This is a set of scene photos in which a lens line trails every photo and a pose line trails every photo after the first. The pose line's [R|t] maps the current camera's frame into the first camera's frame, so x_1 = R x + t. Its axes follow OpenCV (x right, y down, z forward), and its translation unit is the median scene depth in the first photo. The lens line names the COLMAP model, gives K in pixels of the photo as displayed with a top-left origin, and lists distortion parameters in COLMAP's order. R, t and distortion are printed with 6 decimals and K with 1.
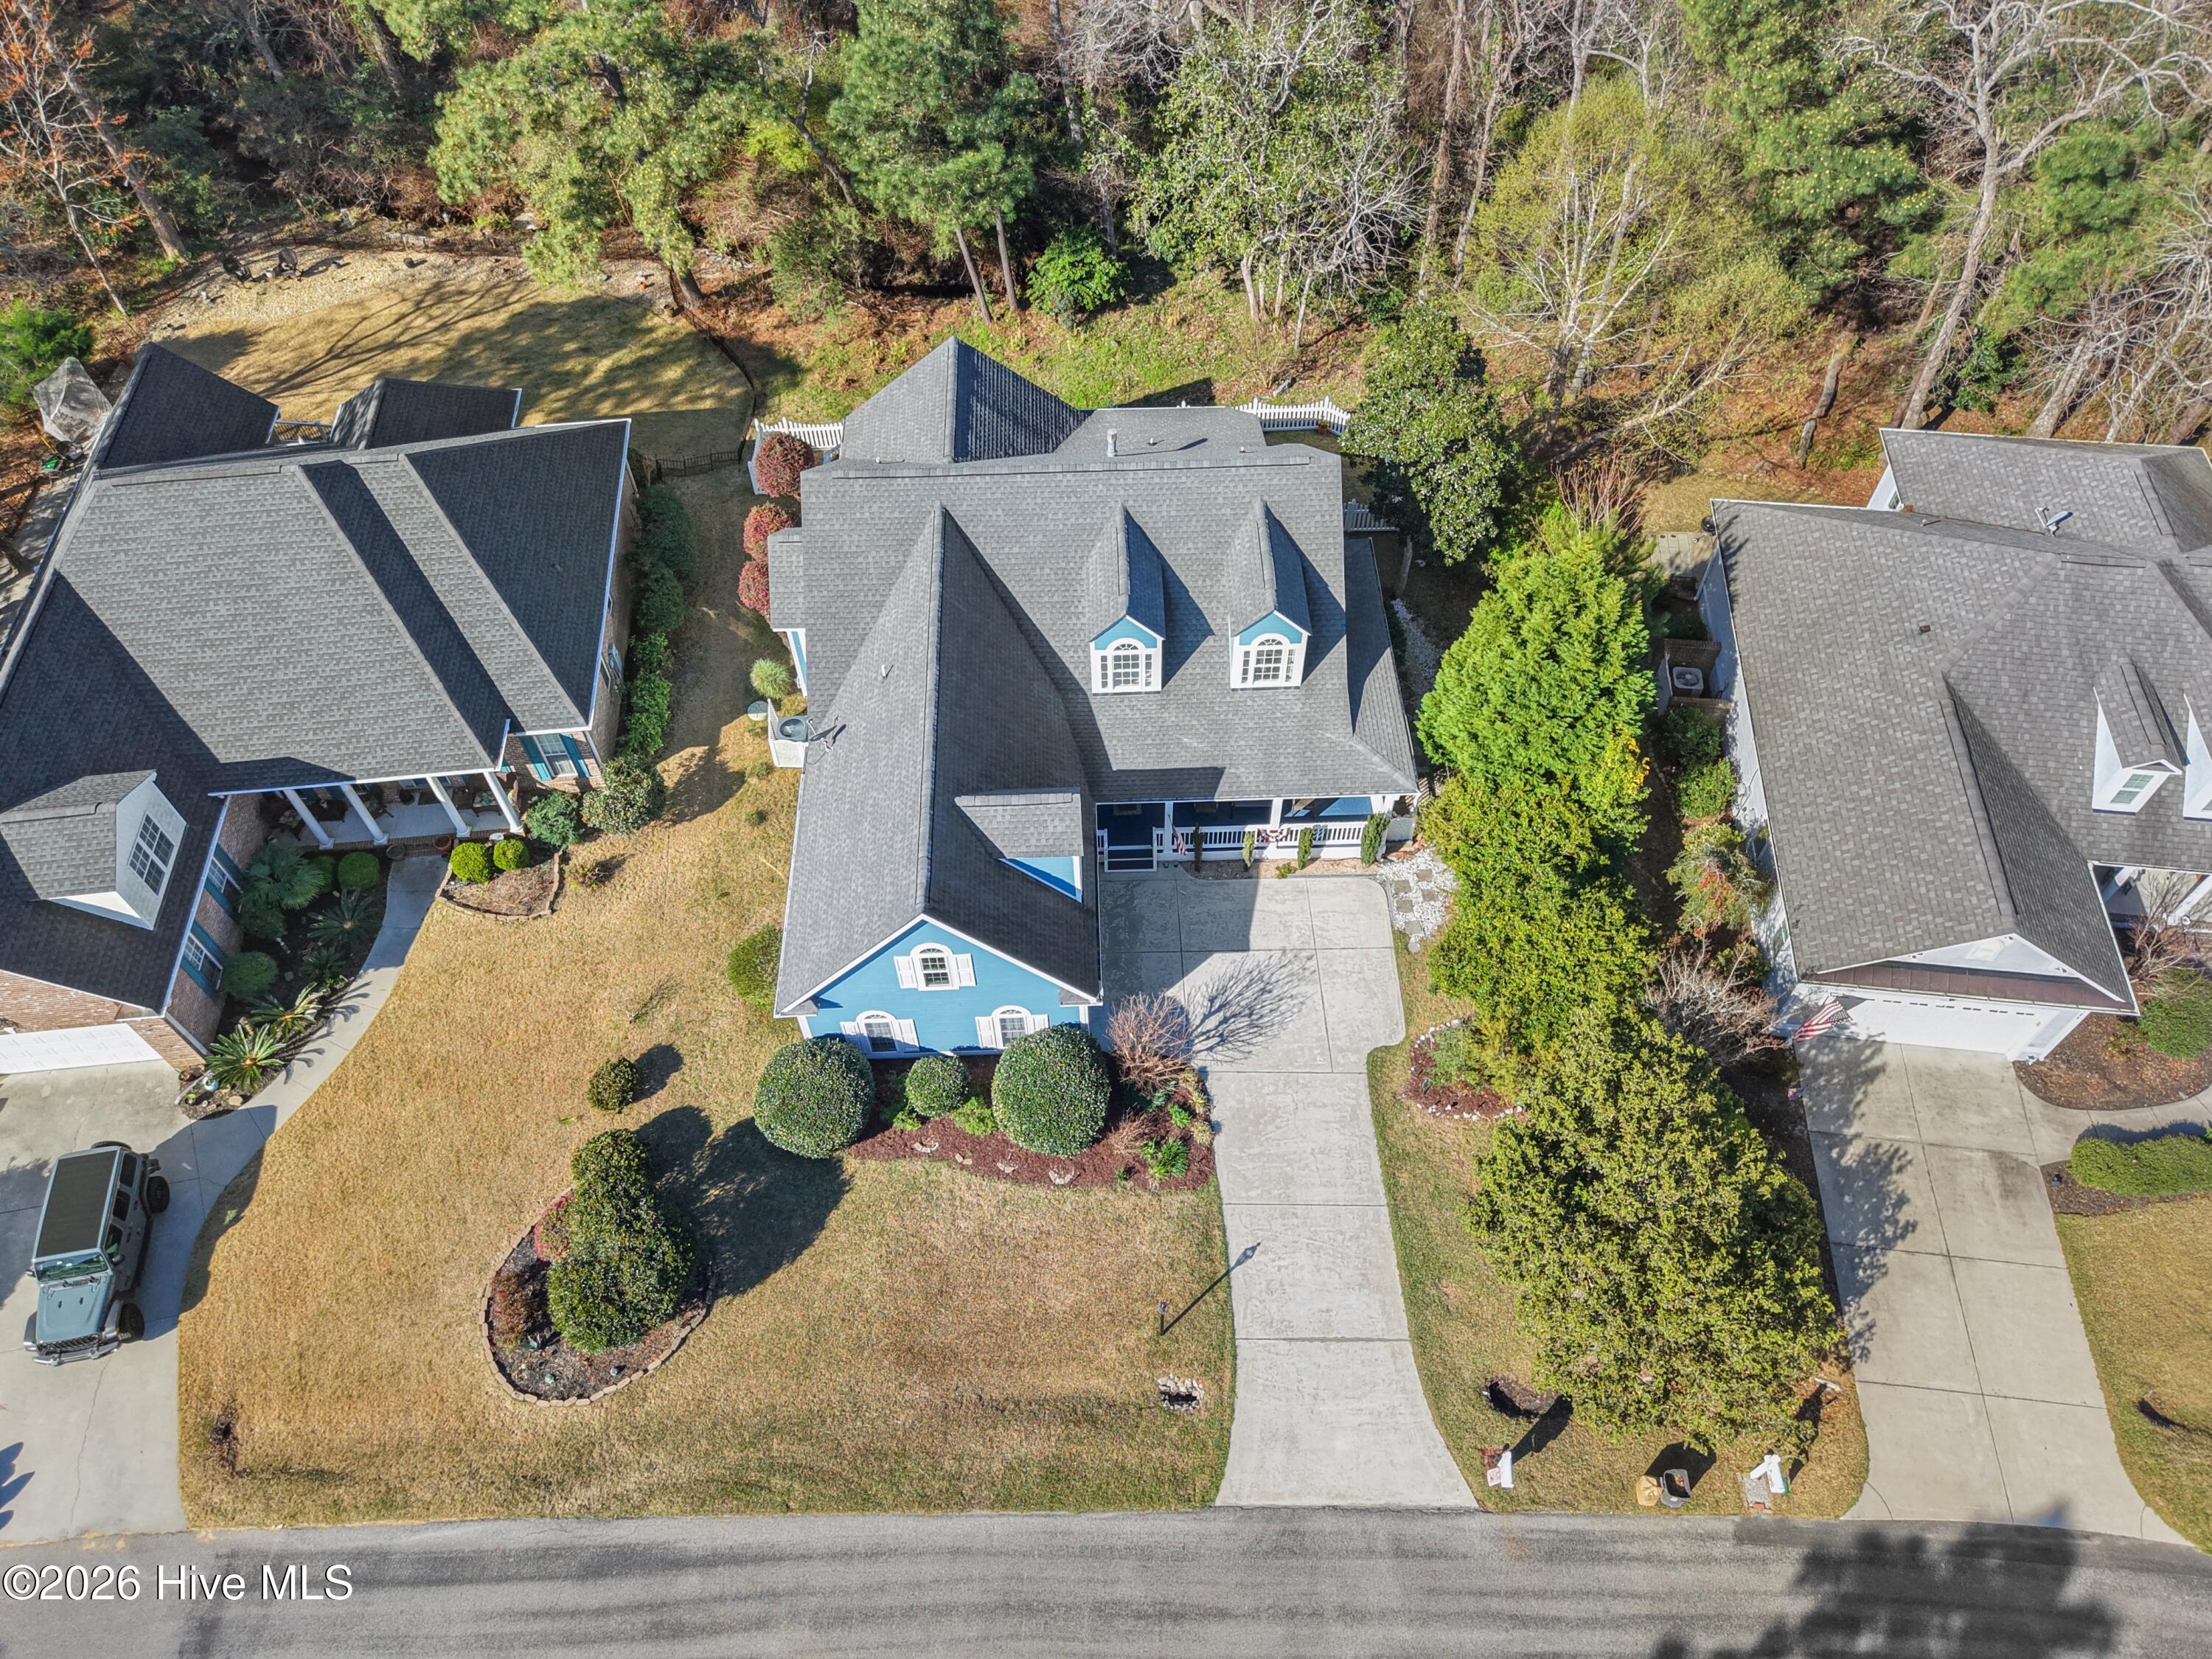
lens RADIAL K [[1510.1, 0, 1098.2], [0, 1510.1, 812.2], [0, 0, 1]] dist [0.050317, -0.065392]
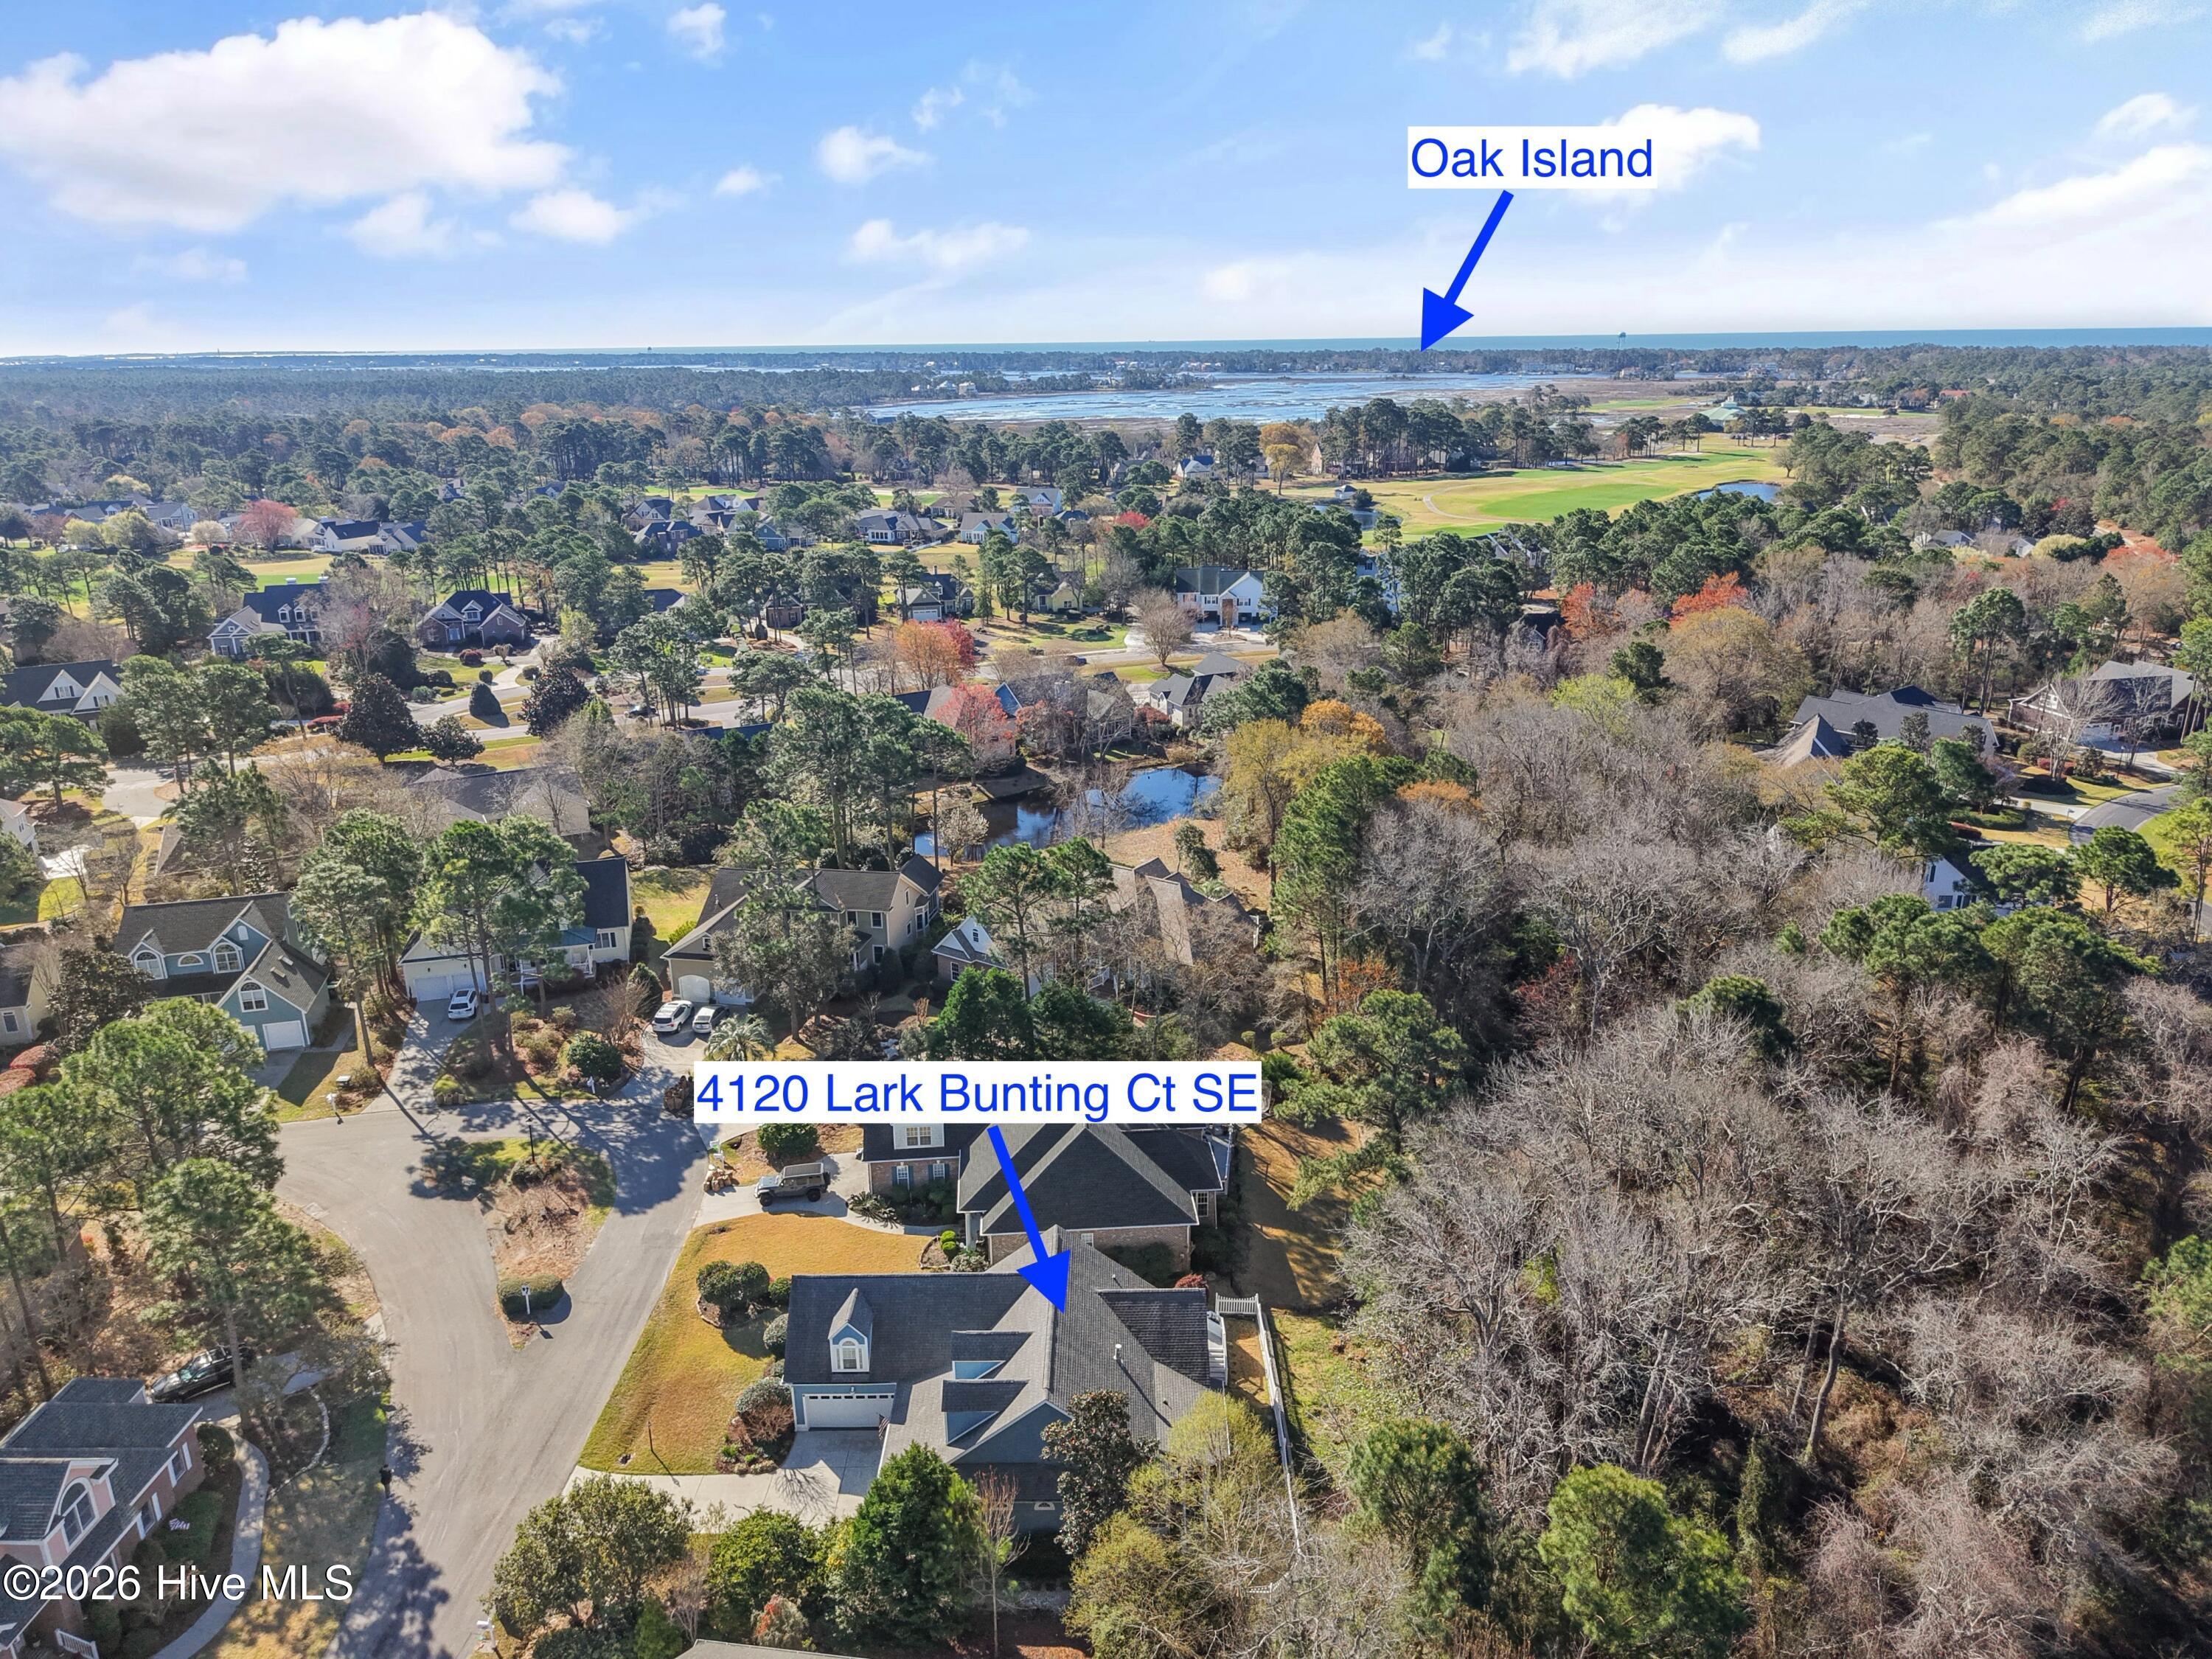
lens RADIAL K [[1508.9, 0, 1106.0], [0, 1508.9, 829.5], [0, 0, 1]] dist [0.027638, -0.038601]
pose [[-0.033201, 0.324350, -0.945354, 1.669642], [-0.791009, 0.569629, 0.223220, -1.105234], [0.610903, 0.755195, 0.237652, 0.150036]]
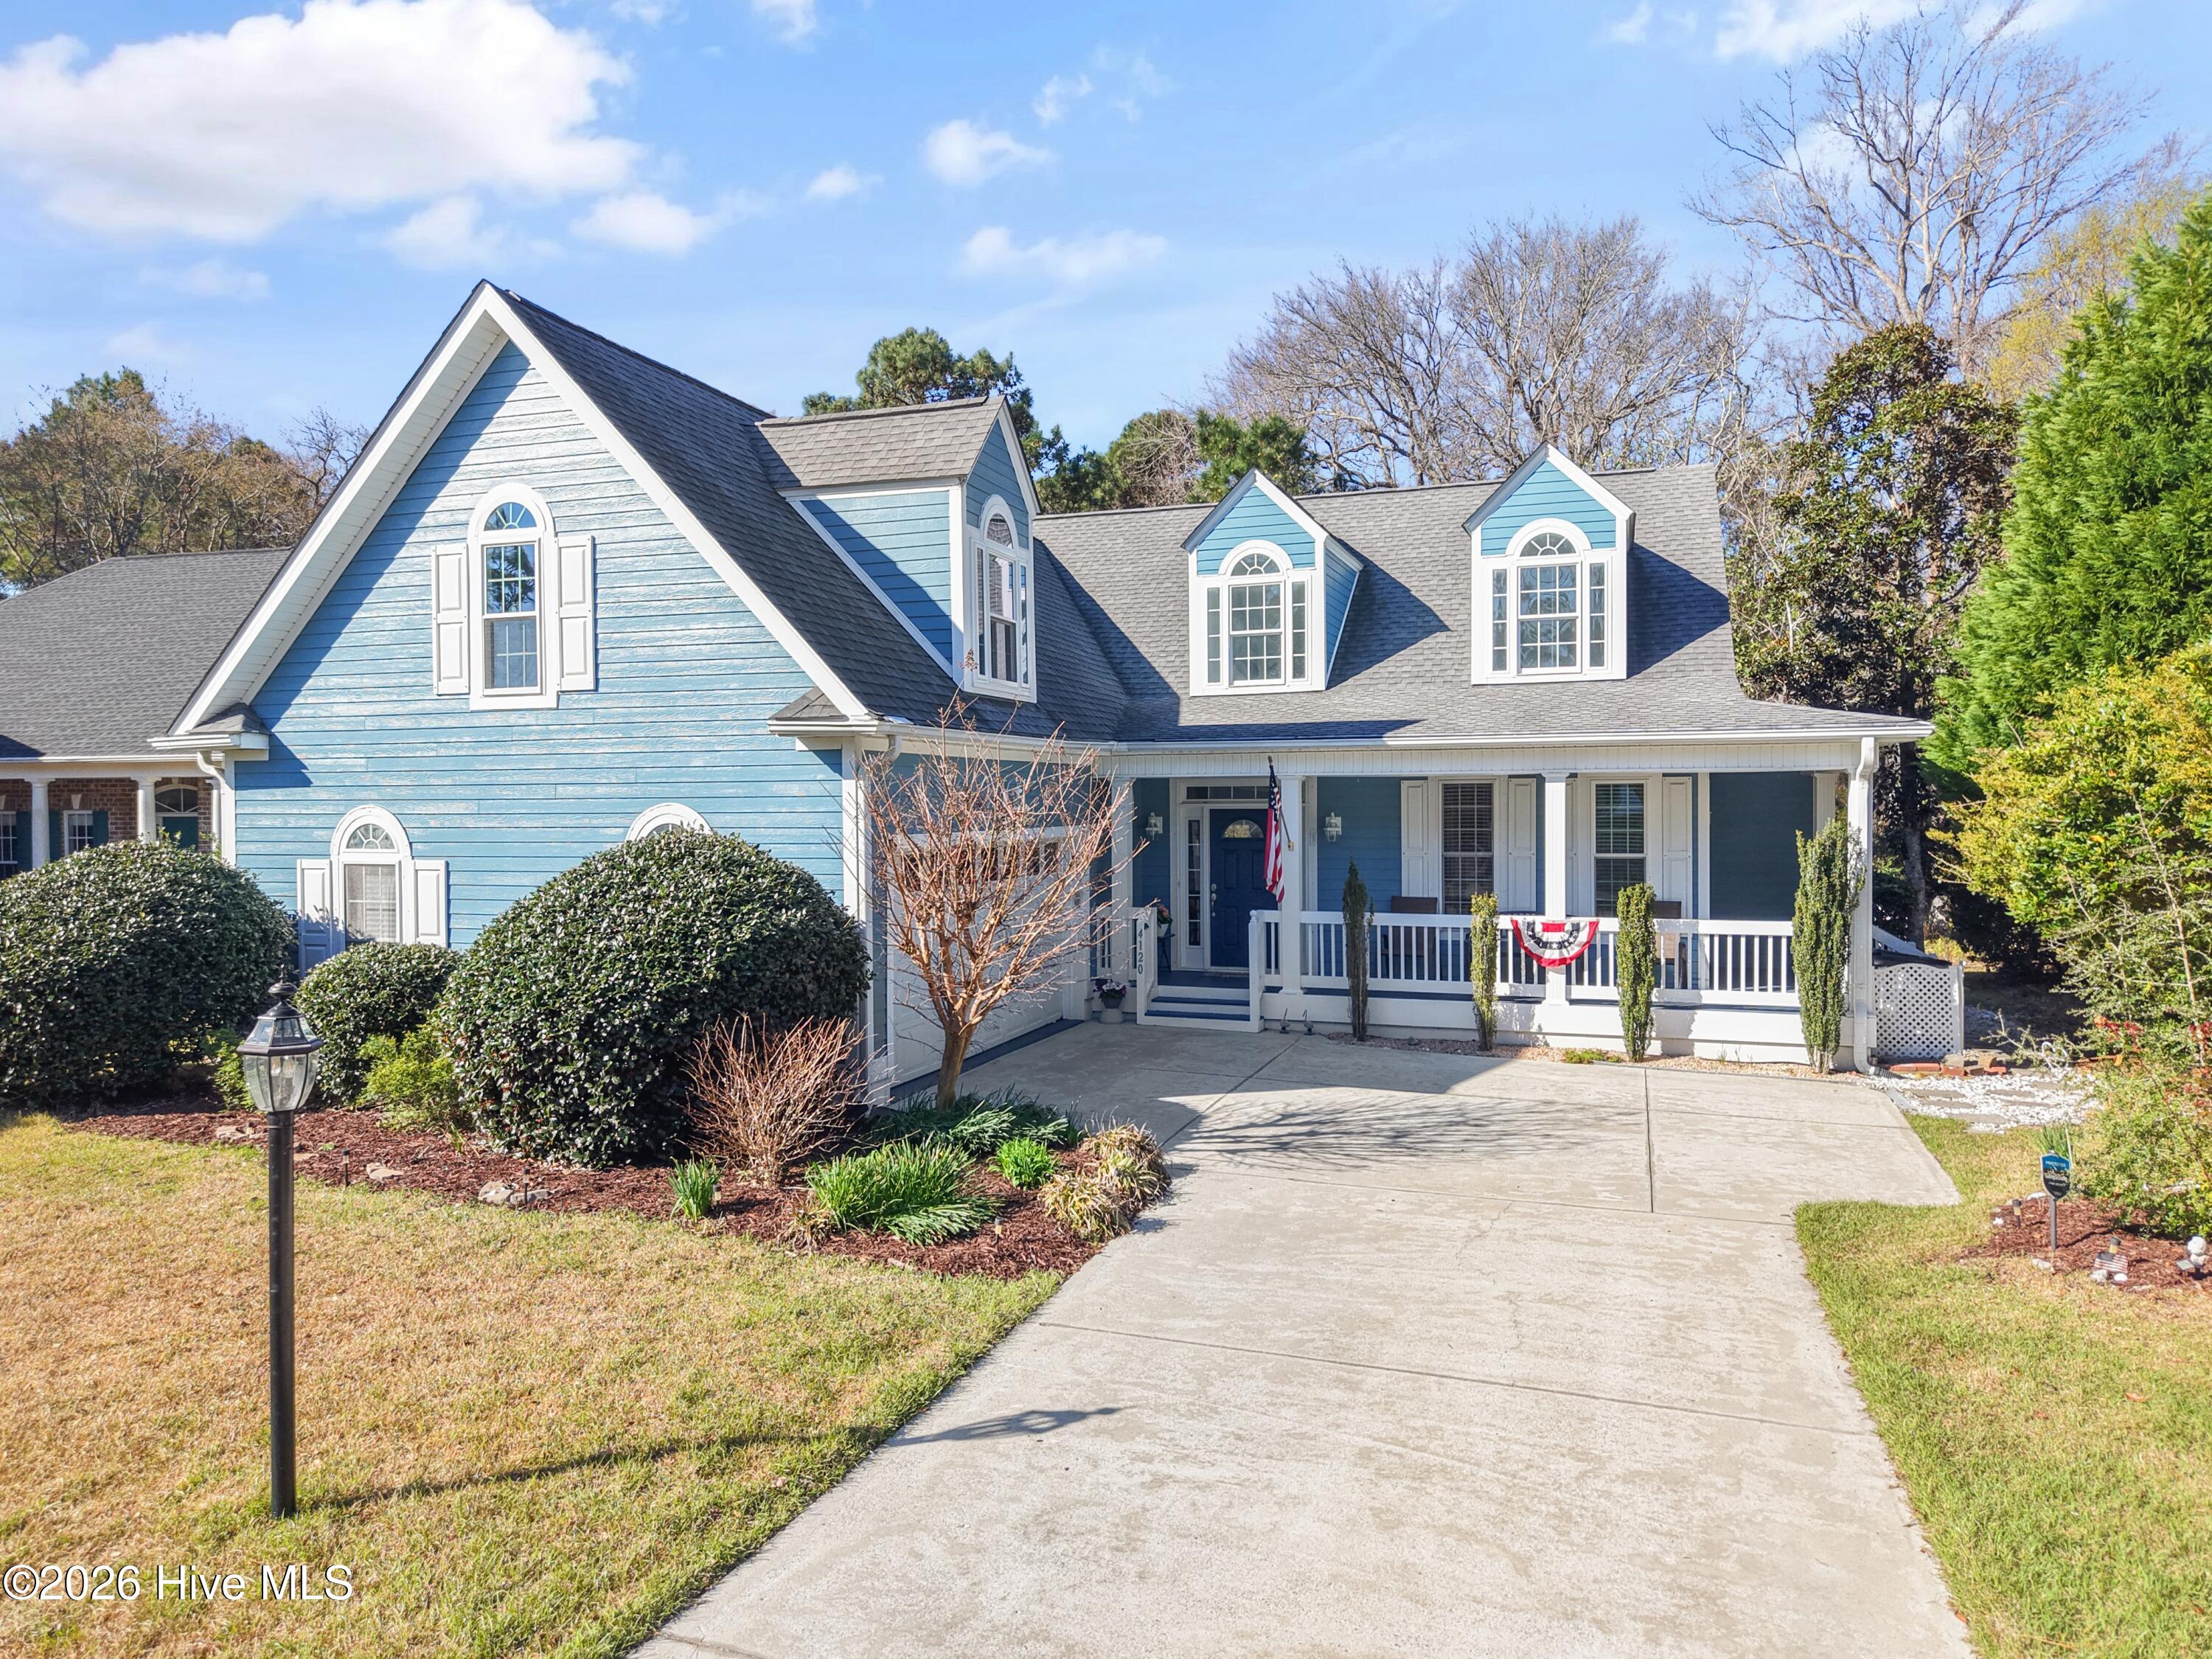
lens RADIAL K [[1508.9, 0, 1106.0], [0, 1508.9, 829.5], [0, 0, 1]] dist [0.027638, -0.038601]
pose [[0.934678, 0.011225, -0.355319, 0.158492], [-0.285121, 0.620651, -0.730410, 0.346752], [0.212330, 0.784007, 0.583309, 0.774956]]
